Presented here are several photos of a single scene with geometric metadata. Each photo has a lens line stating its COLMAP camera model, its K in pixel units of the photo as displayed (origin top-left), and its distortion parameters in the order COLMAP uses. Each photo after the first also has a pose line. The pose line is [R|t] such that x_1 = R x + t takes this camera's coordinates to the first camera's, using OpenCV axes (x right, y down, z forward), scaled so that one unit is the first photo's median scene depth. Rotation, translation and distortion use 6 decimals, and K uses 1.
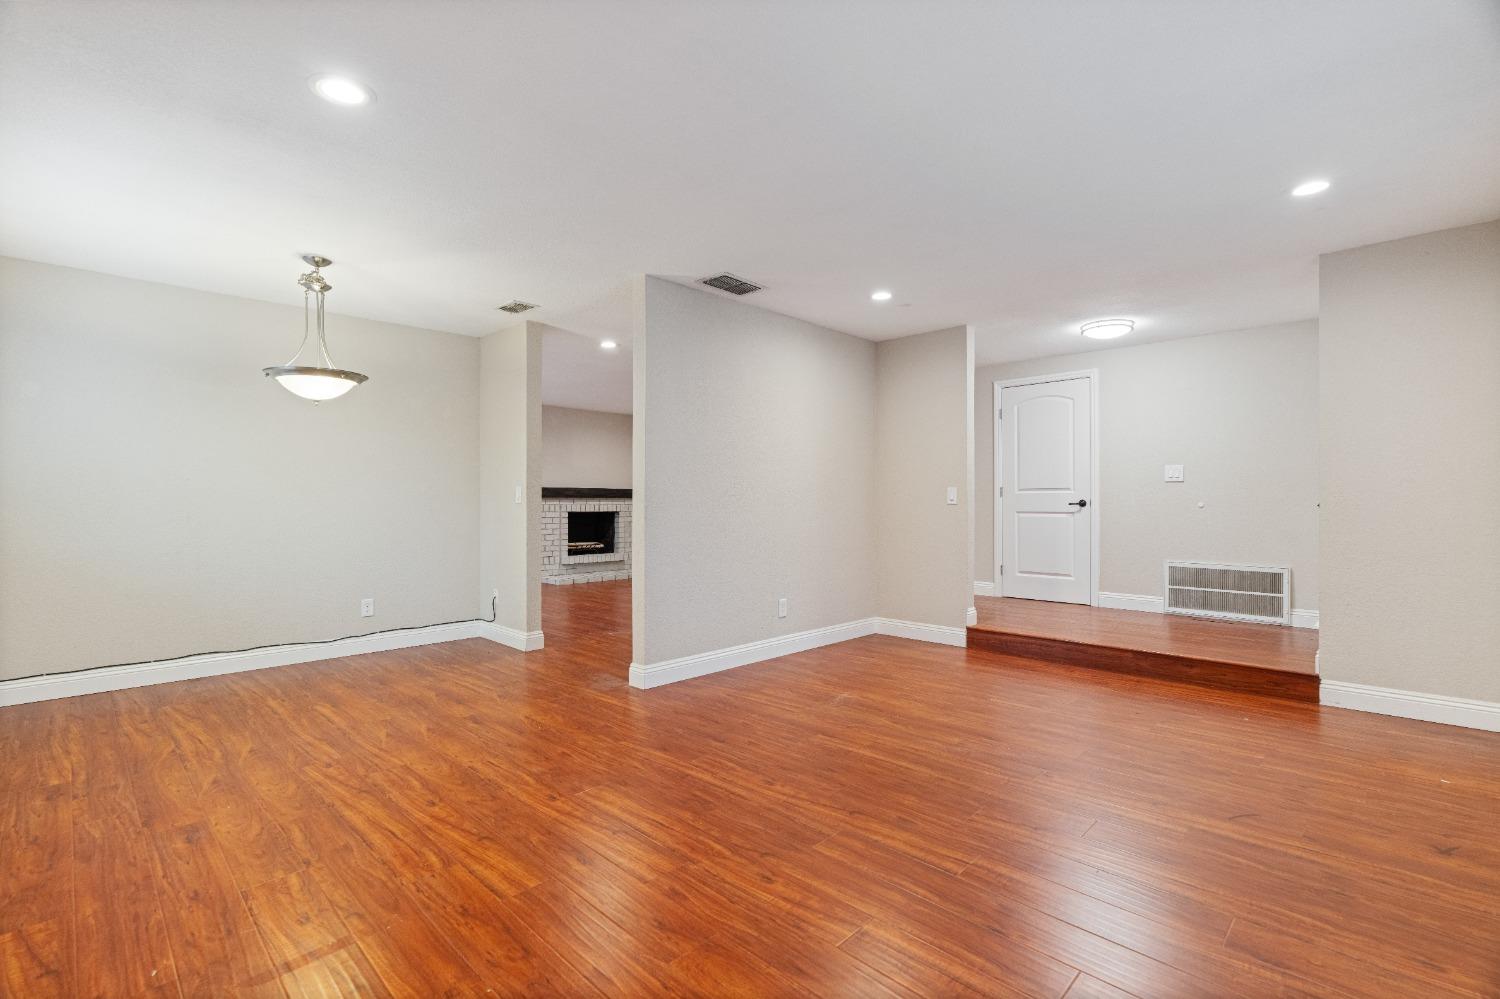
lens RADIAL K [[686.5, 0, 749.4], [0, 686.5, 497.8], [0, 0, 1]] dist [-0.003538, -0.000119]
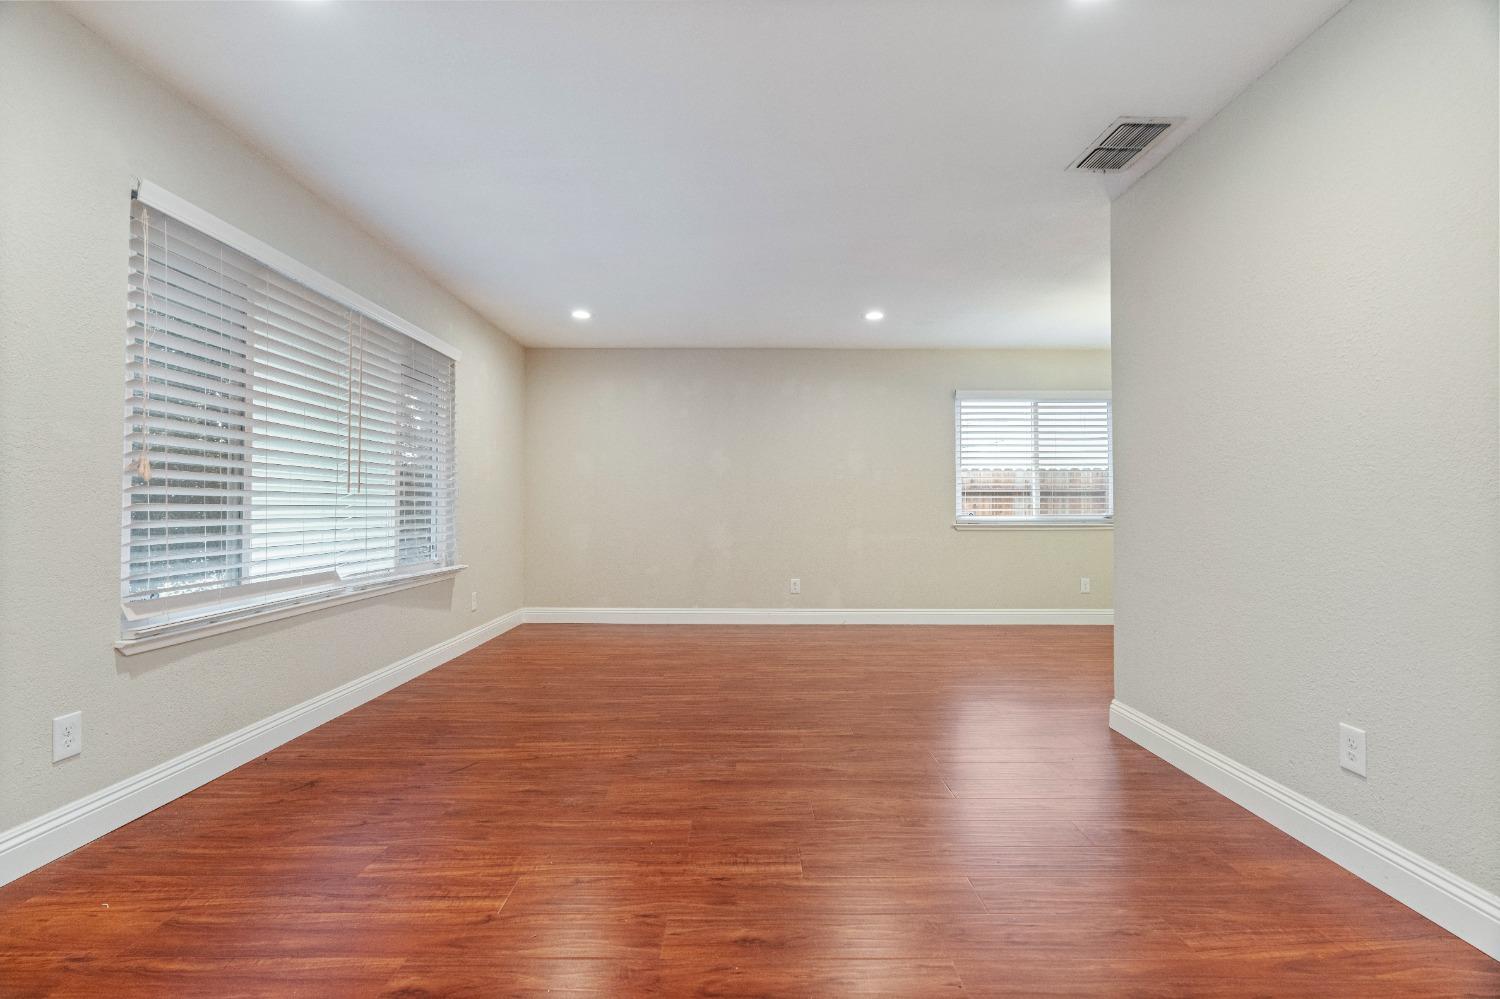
lens RADIAL K [[674.0, 0, 742.5], [0, 674.0, 495.6], [0, 0, 1]] dist [-0.005734, 0.000539]
pose [[-0.723032, -0.012827, -0.690696, 0.973710], [0.005165, 0.999699, -0.023973, 0.040895], [0.690795, -0.020901, -0.722748, 1.785702]]
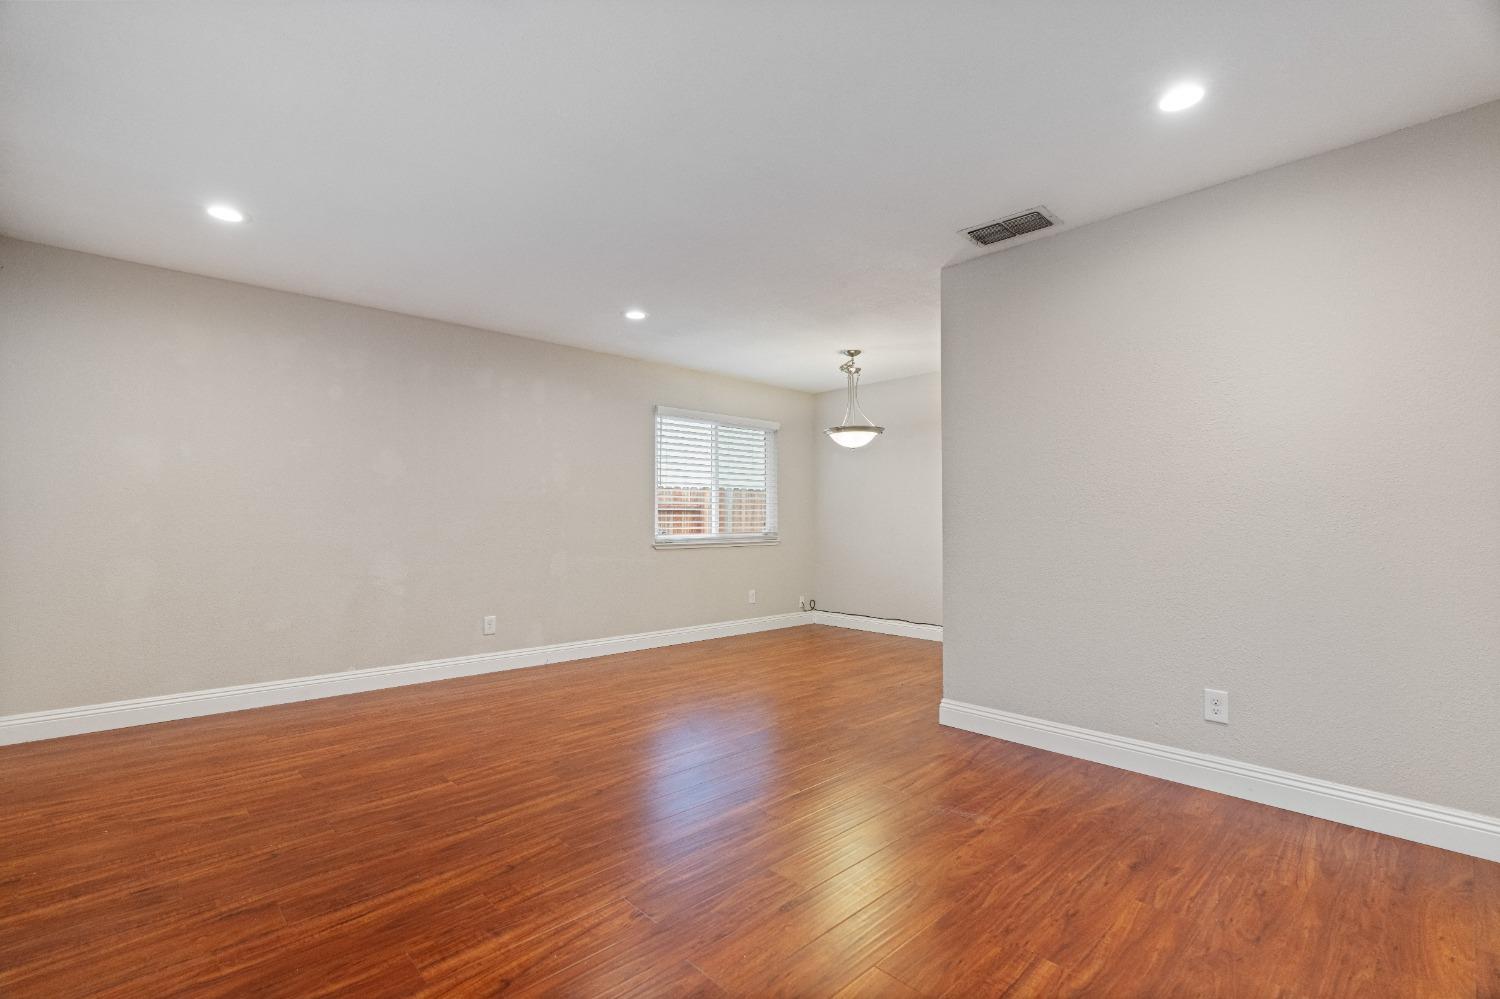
lens RADIAL K [[677.2, 0, 744.6], [0, 677.2, 499.4], [0, 0, 1]] dist [-0.006341, 0.001908]
pose [[-0.057774, -0.025937, -0.997993, 1.076200], [0.008207, 0.999616, -0.026455, 0.006159], [0.998296, -0.009718, -0.057539, 1.111984]]
